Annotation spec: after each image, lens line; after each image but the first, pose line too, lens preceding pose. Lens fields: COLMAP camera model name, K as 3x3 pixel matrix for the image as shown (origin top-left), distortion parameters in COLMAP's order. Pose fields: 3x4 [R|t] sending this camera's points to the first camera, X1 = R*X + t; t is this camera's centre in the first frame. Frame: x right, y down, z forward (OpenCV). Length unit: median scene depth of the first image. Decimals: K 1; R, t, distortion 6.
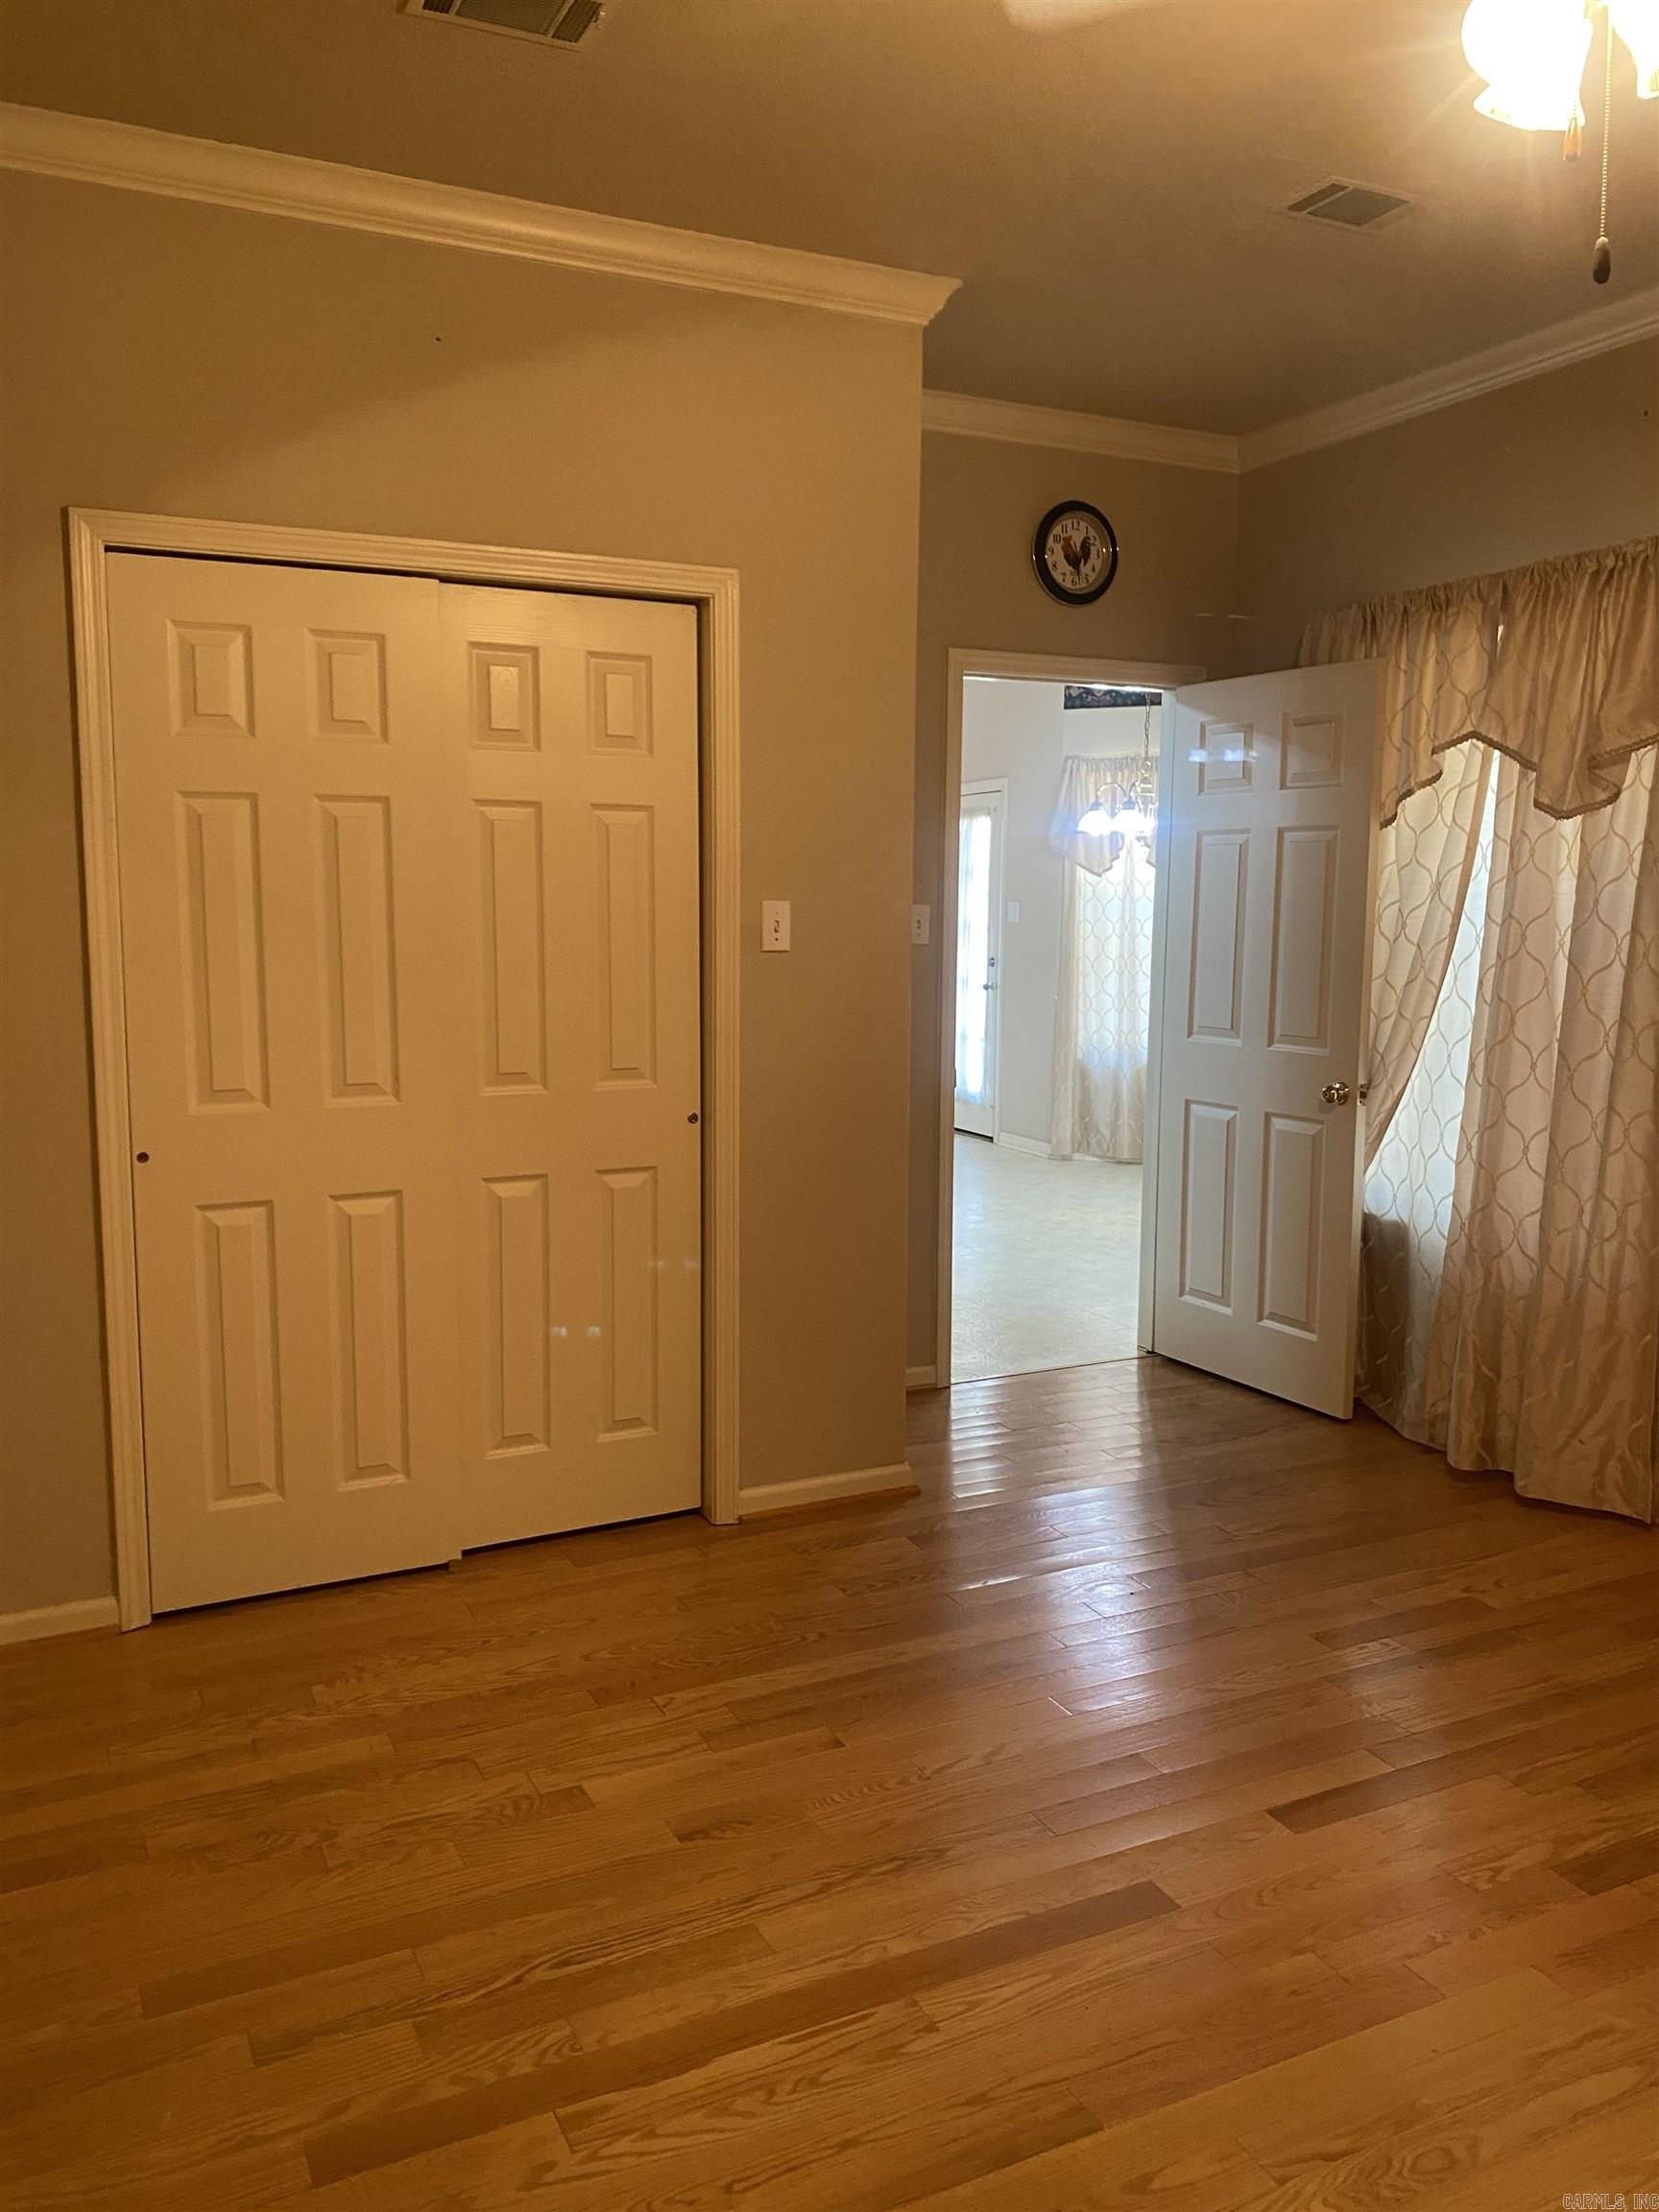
lens RADIAL K [[1678.1, 0, 830.4], [0, 1678.1, 1110.2], [0, 0, 1]] dist [0.026695, -0.033084]
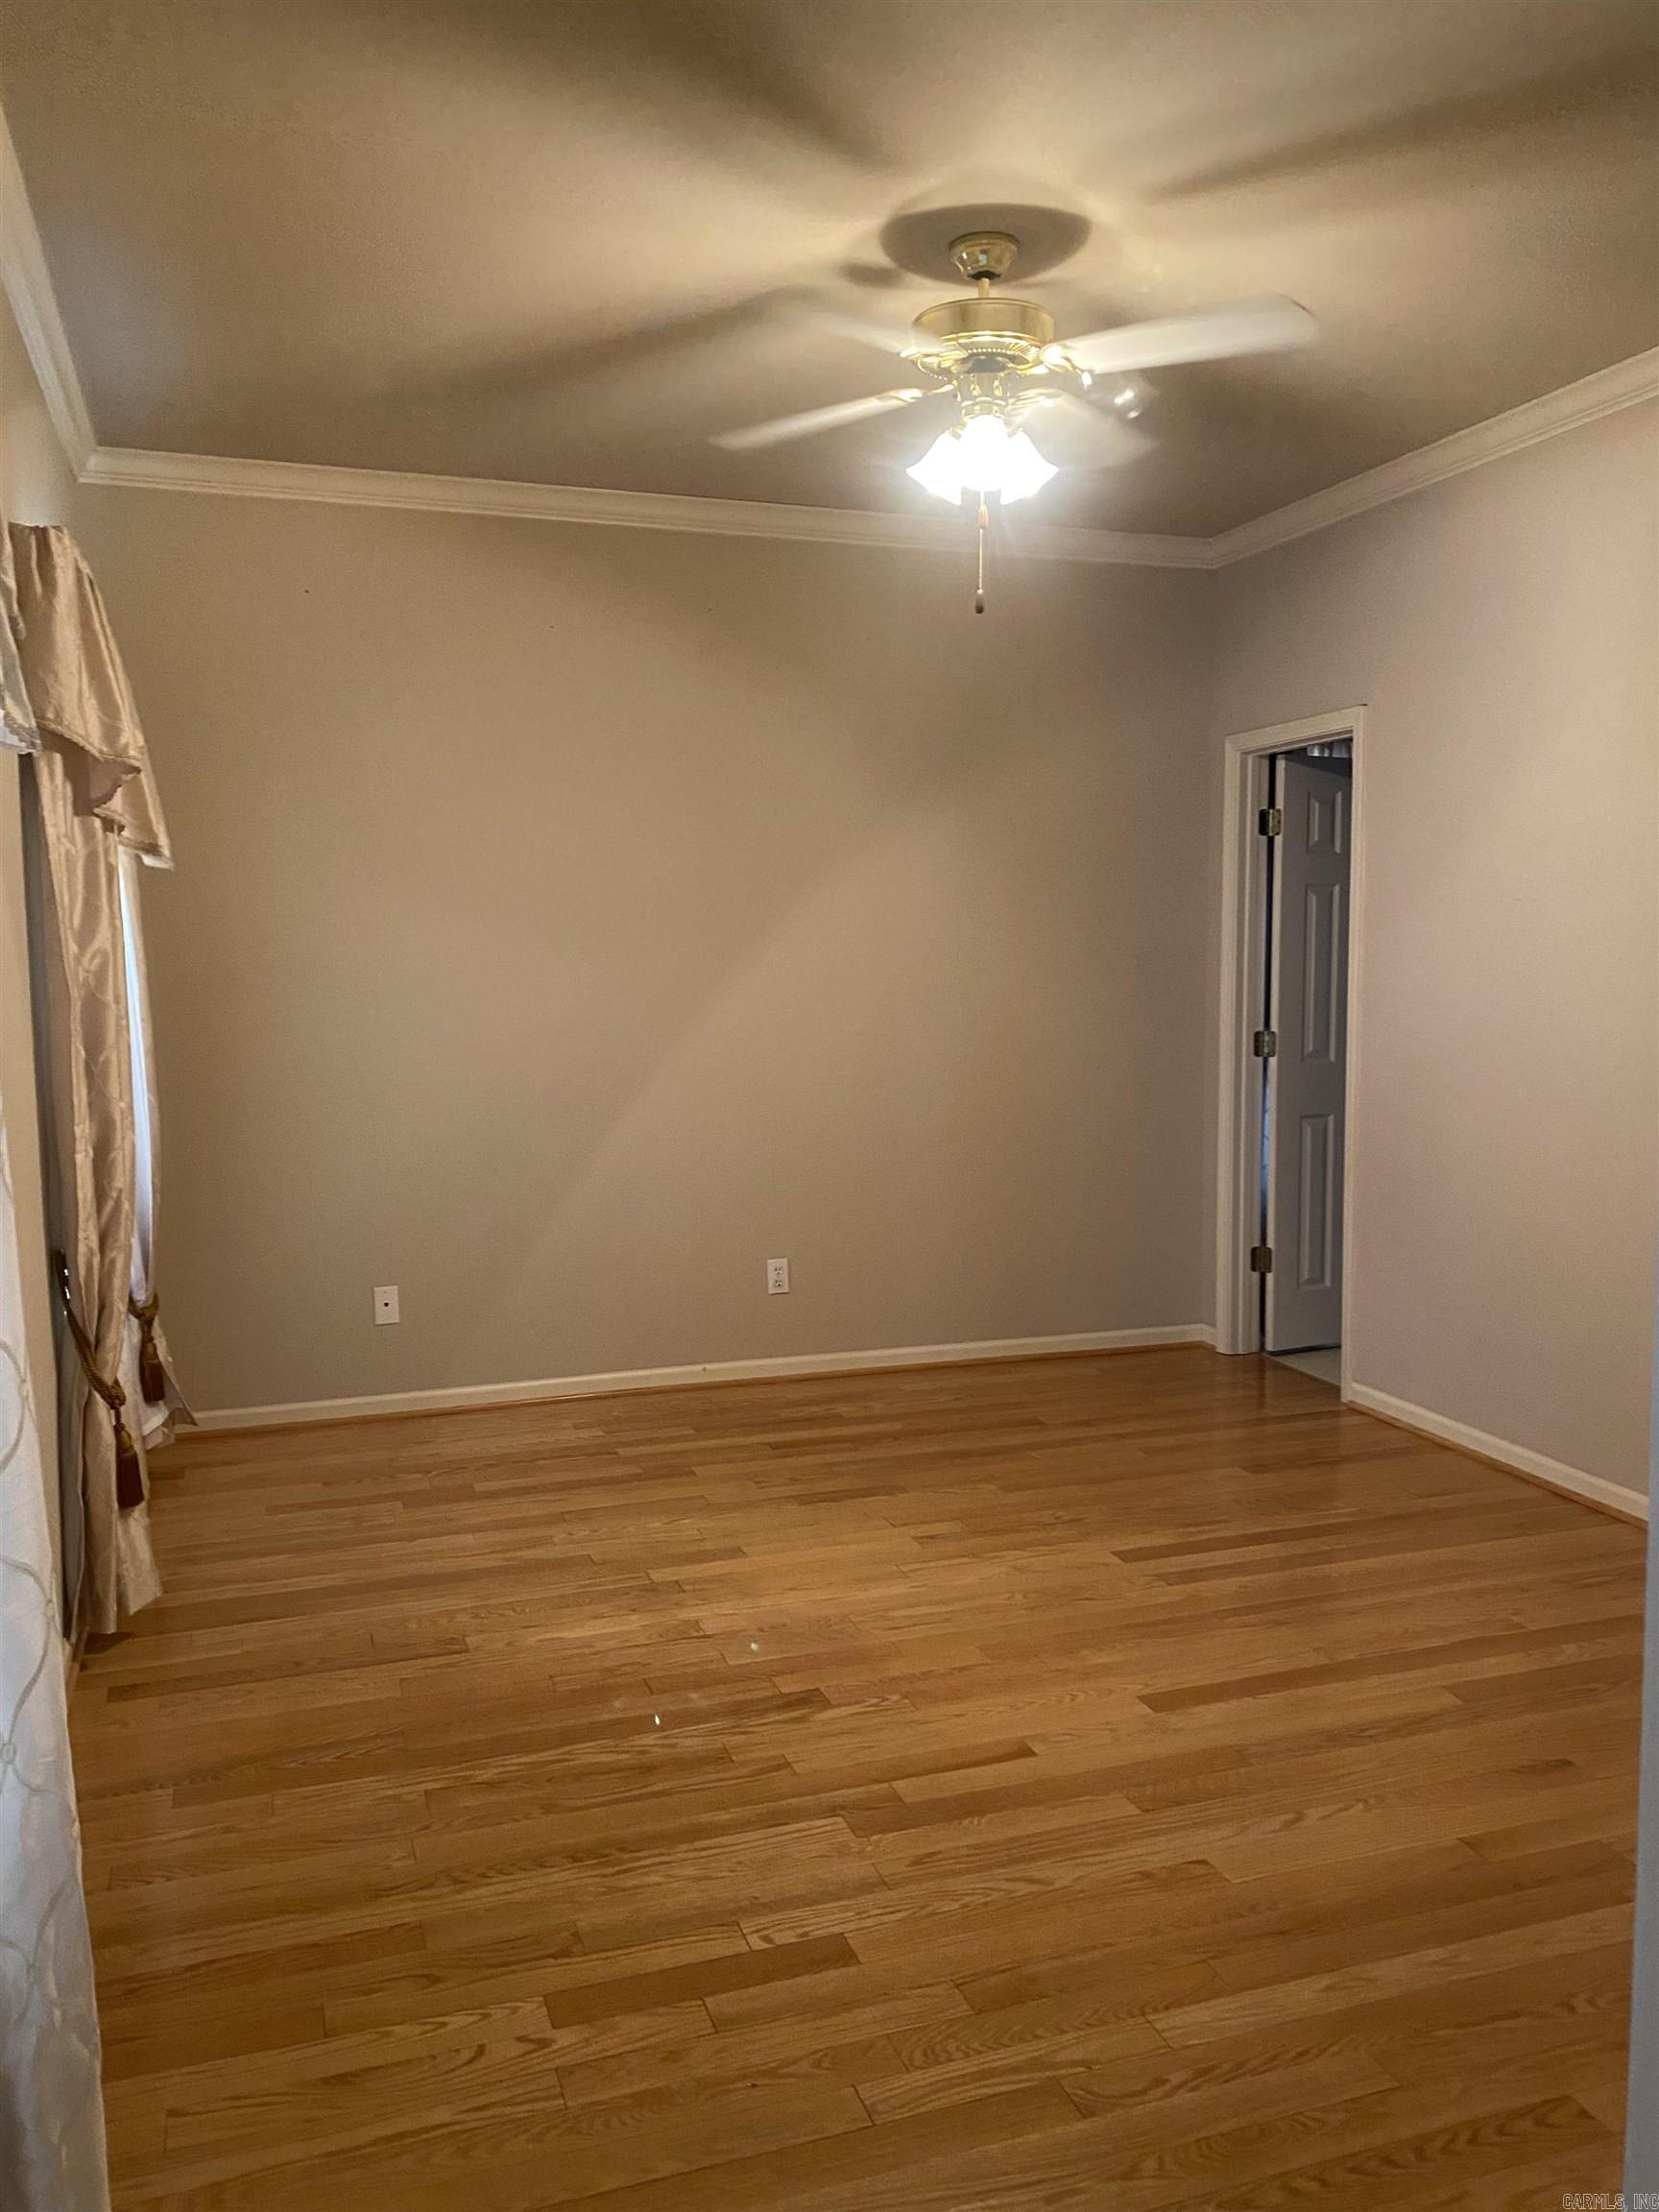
lens RADIAL K [[1678.1, 0, 830.3], [0, 1678.1, 1108.1], [0, 0, 1]] dist [0.026695, -0.033084]
pose [[-0.993073, -0.012486, 0.116830, 0.257909], [0.013802, 0.975057, 0.221525, -0.236139], [-0.116682, 0.221603, -0.968131, 1.913054]]
